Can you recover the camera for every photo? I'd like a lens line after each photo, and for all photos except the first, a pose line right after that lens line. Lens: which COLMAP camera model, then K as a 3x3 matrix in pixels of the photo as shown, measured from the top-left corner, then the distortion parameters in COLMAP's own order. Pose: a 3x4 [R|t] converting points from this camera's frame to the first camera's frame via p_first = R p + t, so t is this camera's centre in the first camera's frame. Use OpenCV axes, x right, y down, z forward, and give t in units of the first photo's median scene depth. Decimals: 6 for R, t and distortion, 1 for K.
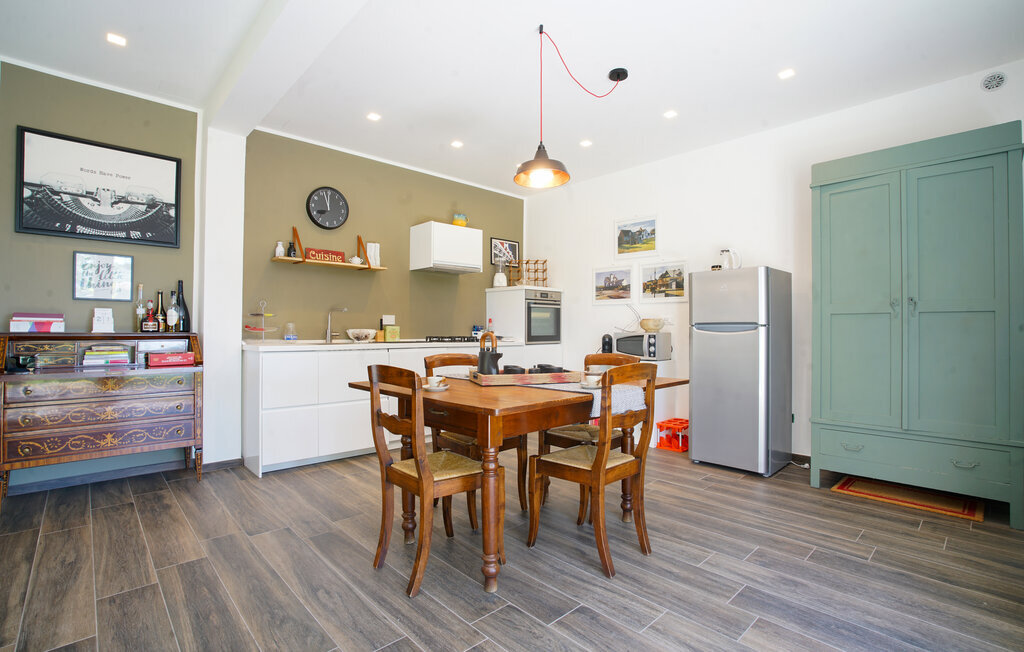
lens RADIAL K [[486.7, 0, 520.7], [0, 486.7, 328.3], [0, 0, 1]] dist [-0.045779, 0.015131]
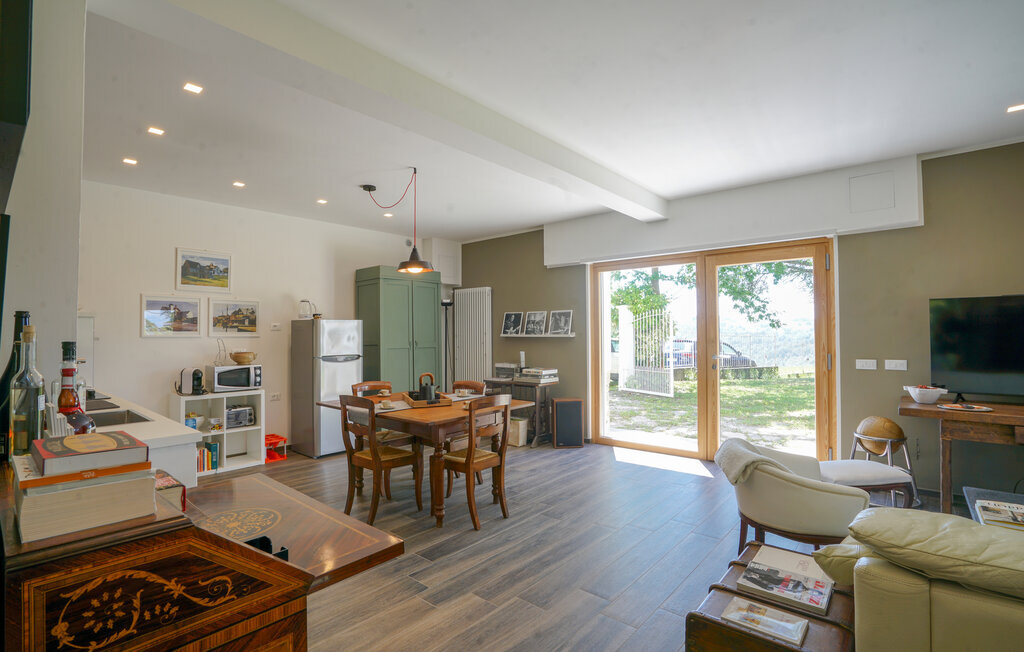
lens RADIAL K [[486.7, 0, 517.7], [0, 486.7, 325.8], [0, 0, 1]] dist [-0.045779, 0.015131]
pose [[-0.133819, 0.014462, 0.990900, -1.080698], [0.000909, 0.999895, -0.014470, -0.076302], [-0.991005, -0.001036, -0.133818, 0.628819]]
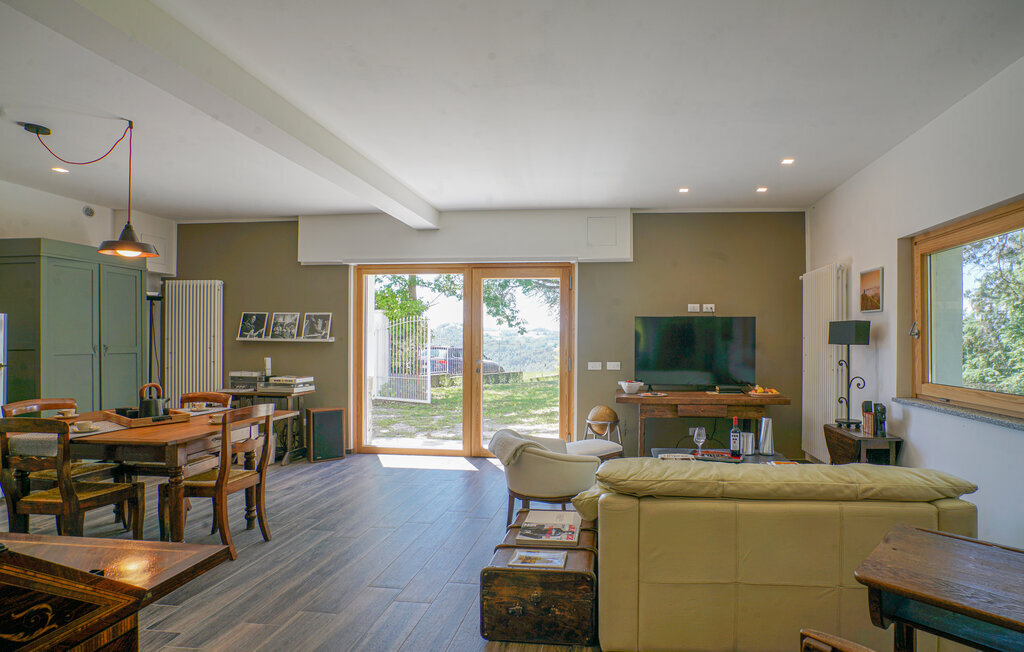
lens RADIAL K [[486.7, 0, 586.2], [0, 486.7, 338.4], [0, 0, 1]] dist [-0.045779, 0.015131]
pose [[-0.687608, -0.004949, 0.726066, -1.116093], [-0.013790, 0.999885, -0.006245, -0.074334], [-0.725951, -0.014307, -0.687597, 0.681776]]
